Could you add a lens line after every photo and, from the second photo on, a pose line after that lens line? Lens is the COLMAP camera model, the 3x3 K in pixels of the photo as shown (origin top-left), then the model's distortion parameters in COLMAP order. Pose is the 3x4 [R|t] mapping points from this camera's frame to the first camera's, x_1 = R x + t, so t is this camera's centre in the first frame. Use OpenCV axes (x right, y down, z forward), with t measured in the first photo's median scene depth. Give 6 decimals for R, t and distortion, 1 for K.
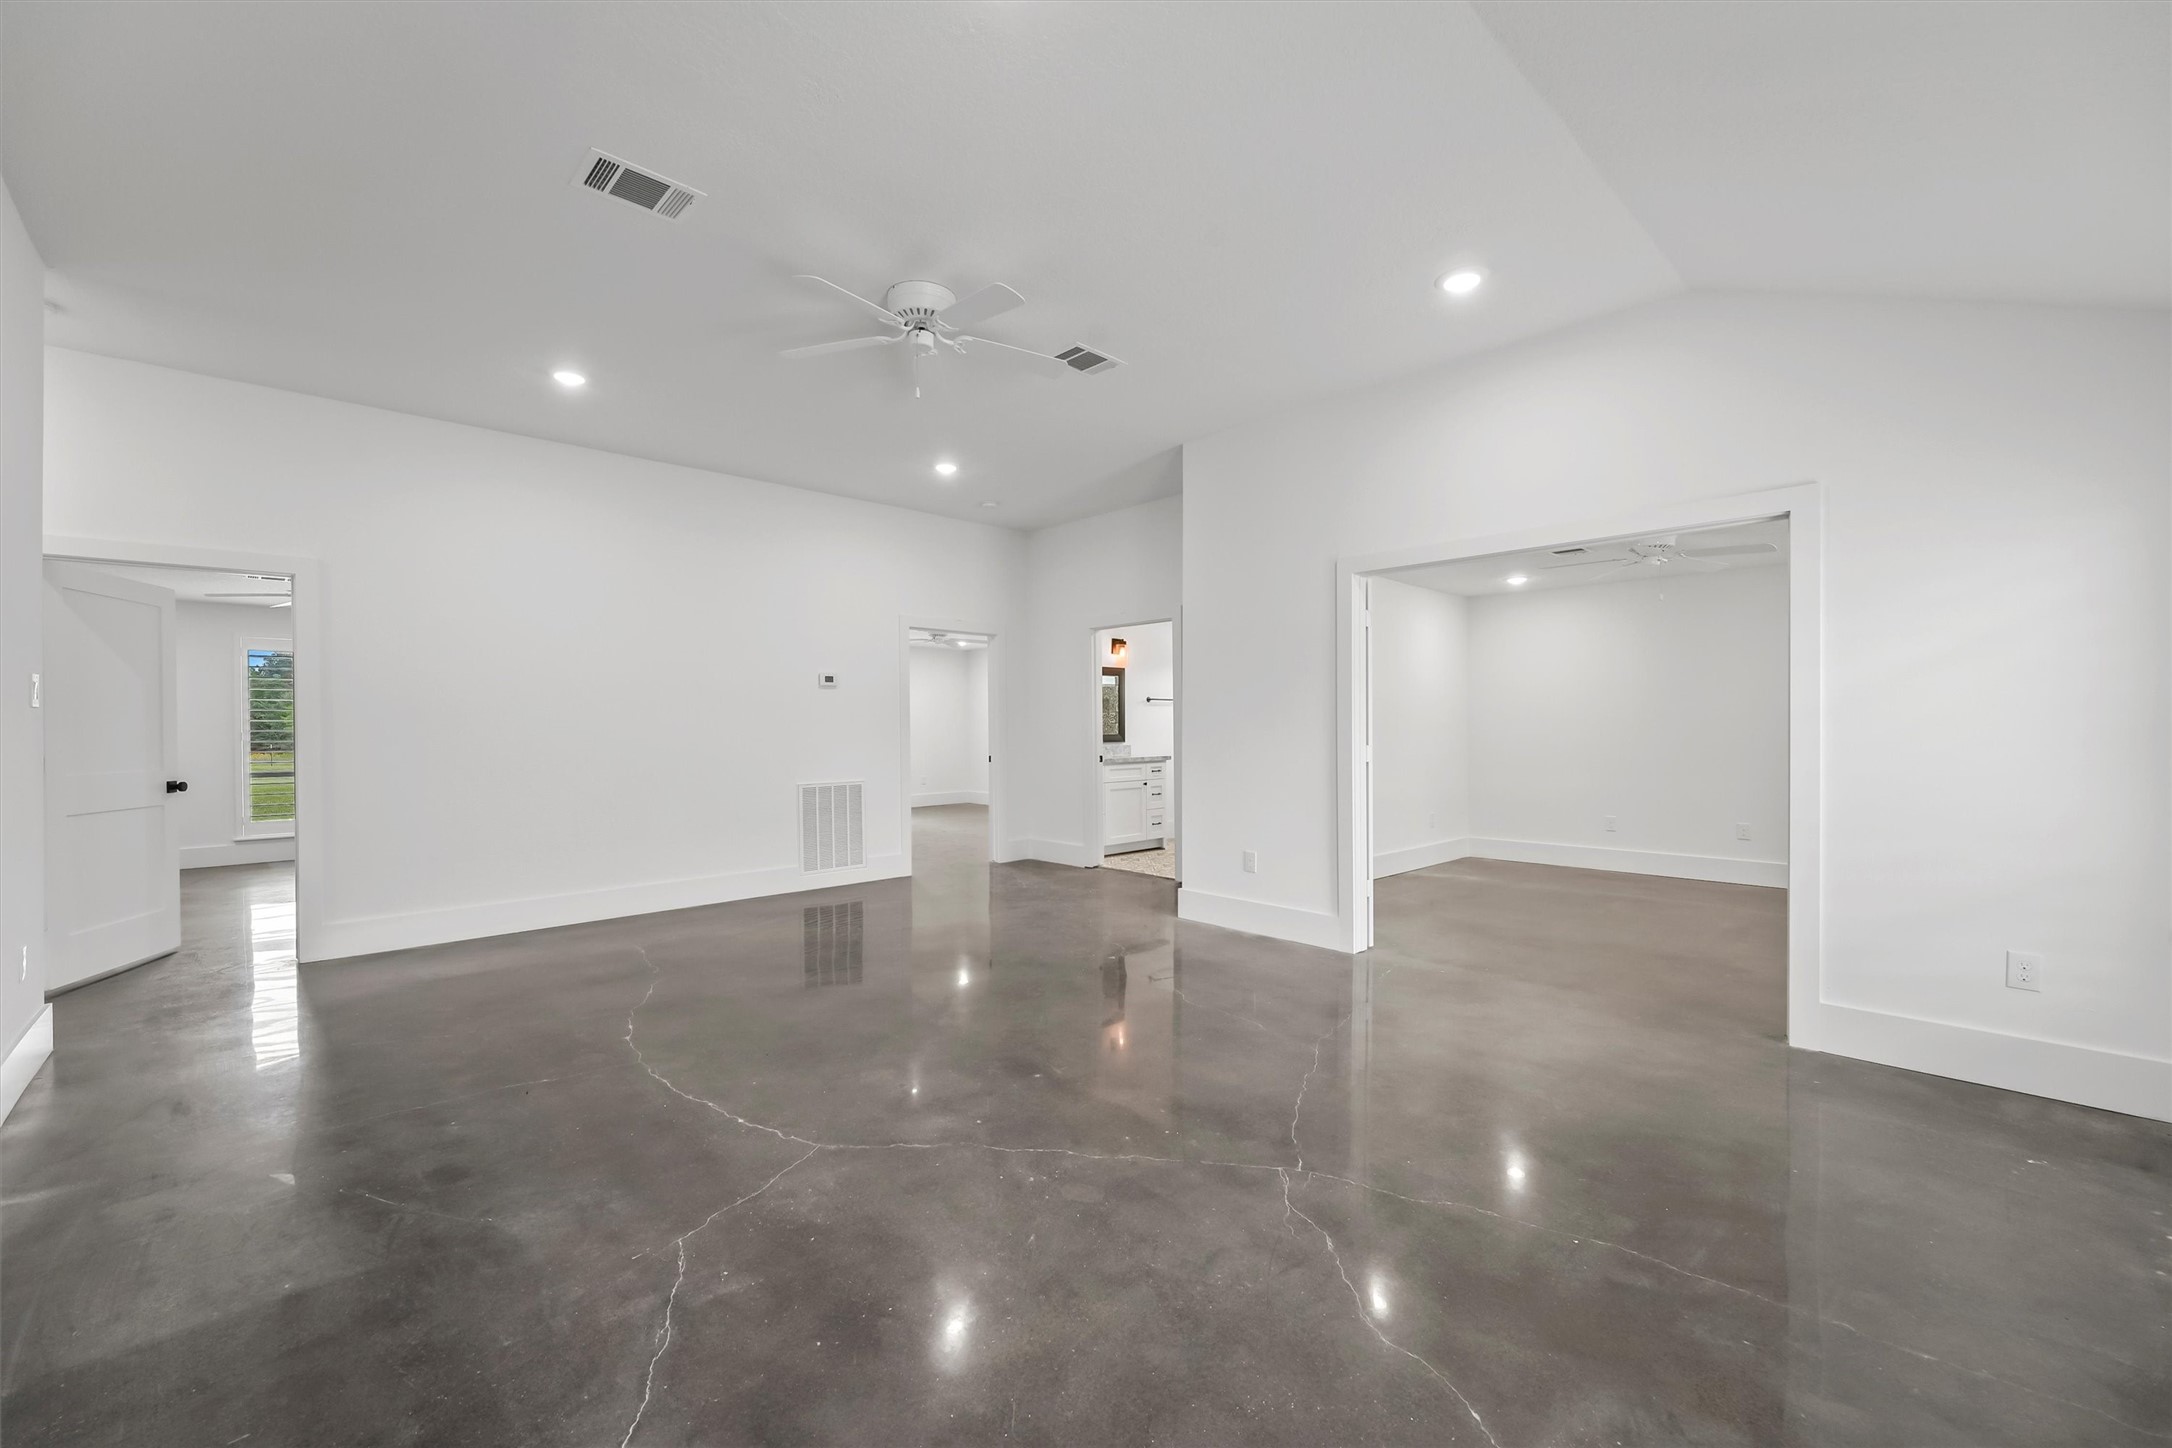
lens RADIAL K [[869.8, 0, 1086.0], [0, 869.8, 724.0], [0, 0, 1]] dist [-0.000345, 0.000005]
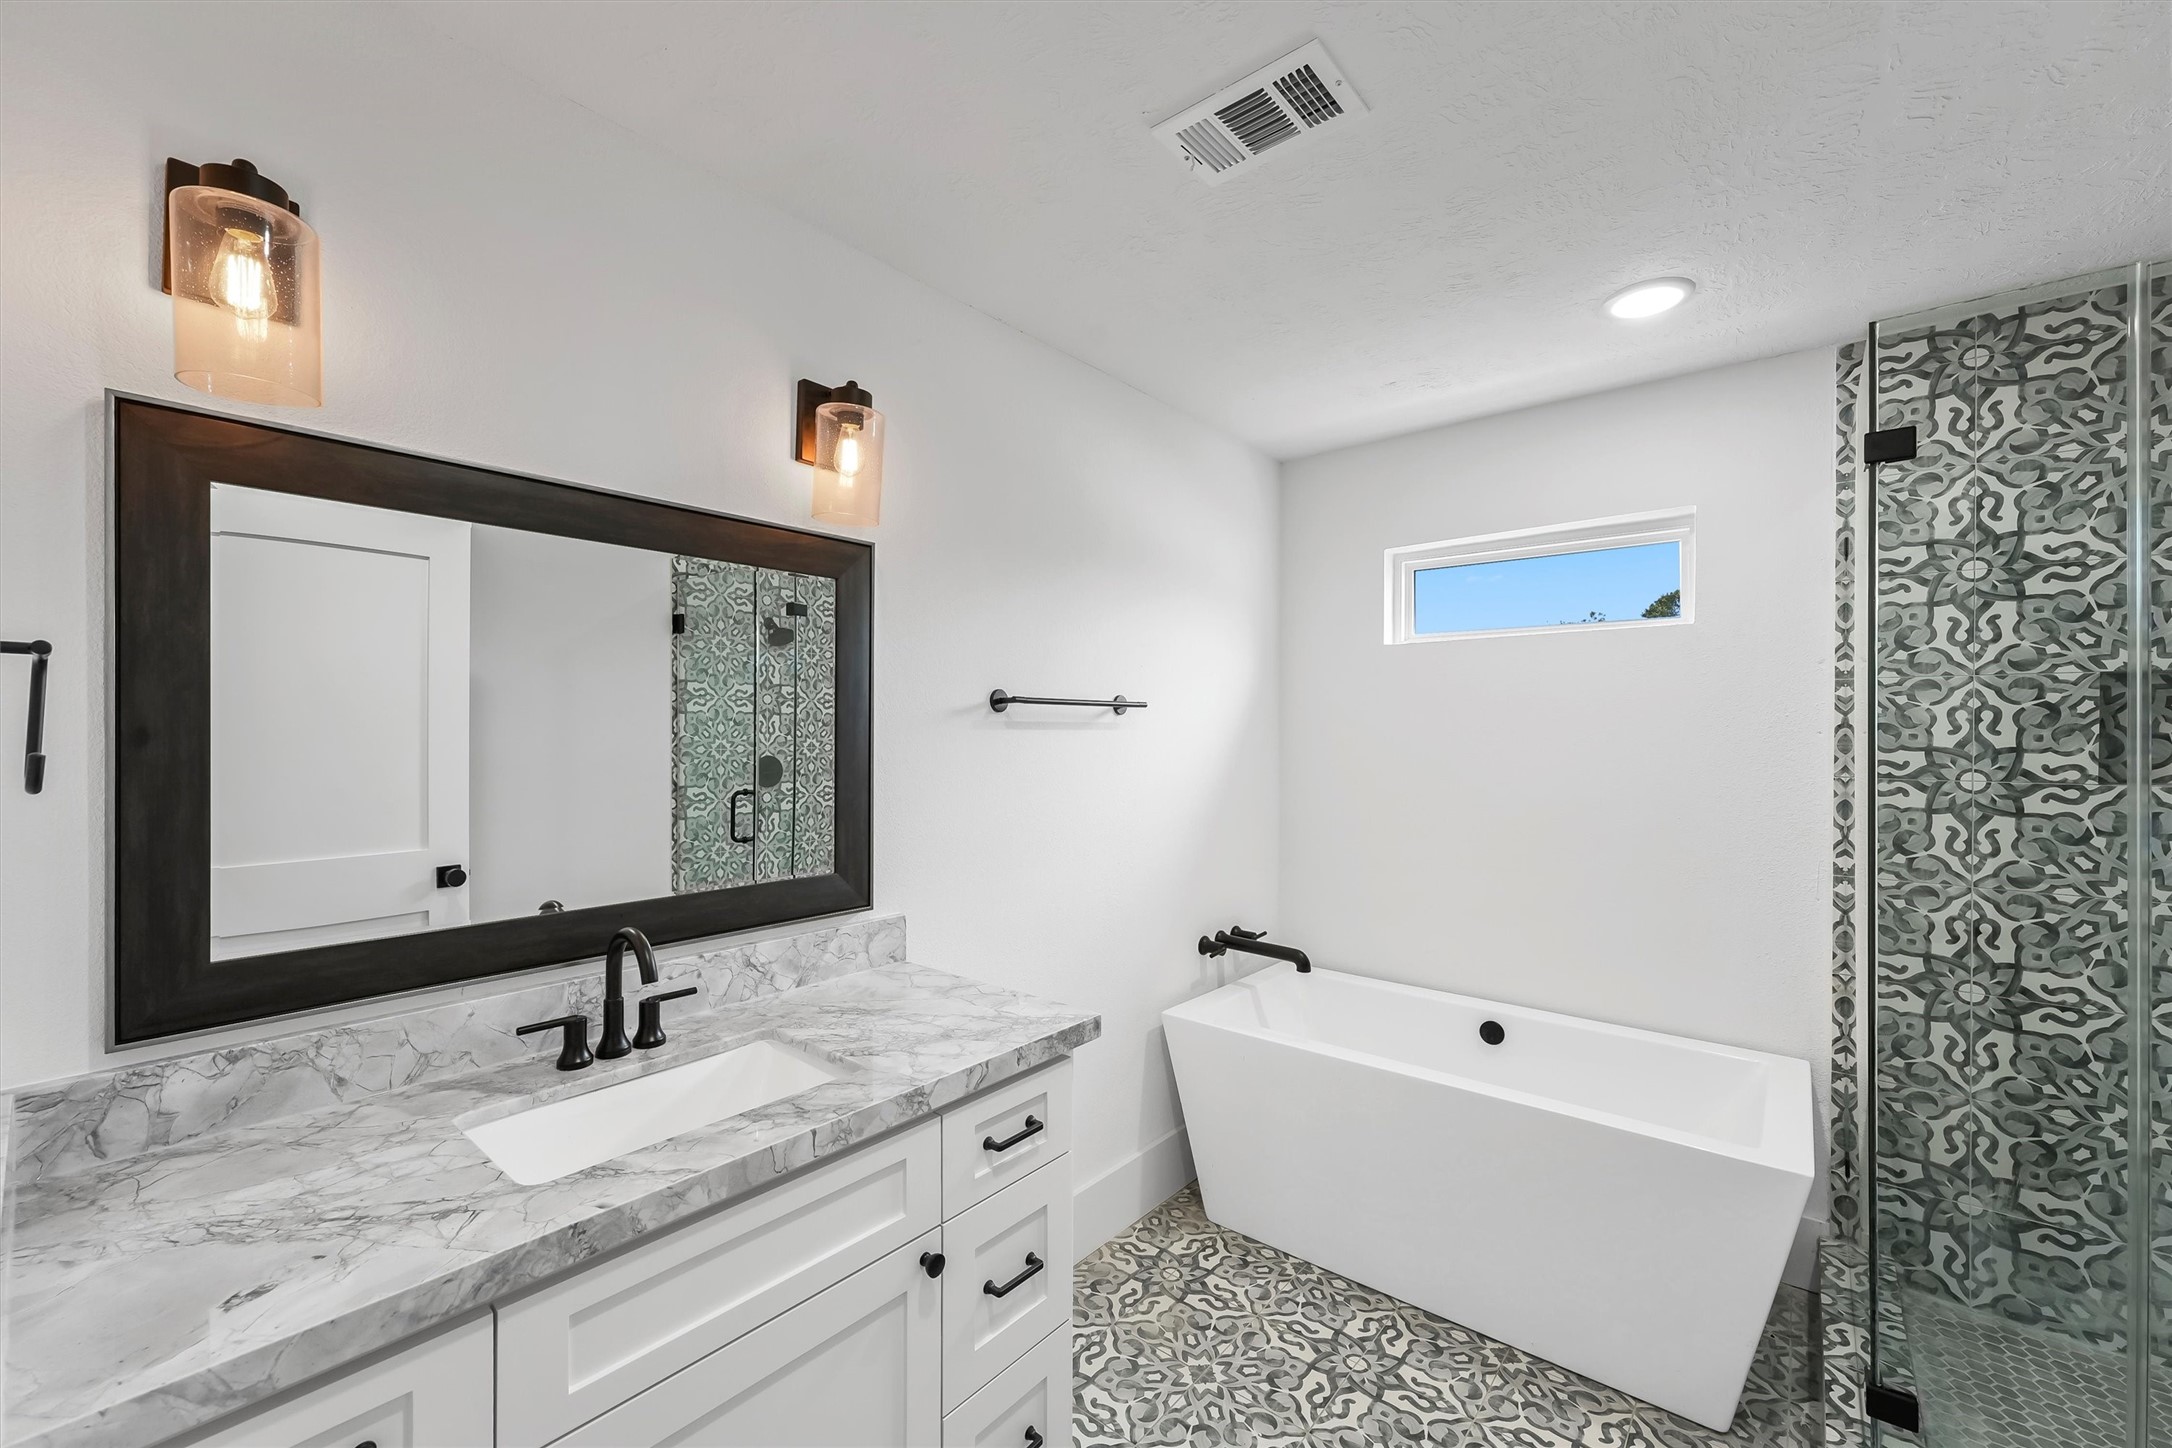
lens RADIAL K [[869.8, 0, 1086.0], [0, 869.8, 724.0], [0, 0, 1]] dist [-0.000345, 0.000005]
pose [[0.994419, 0.004646, 0.105397, 0.073785], [-0.004078, 0.999976, -0.005601, -0.021533], [-0.105421, 0.005139, 0.994414, 0.802372]]
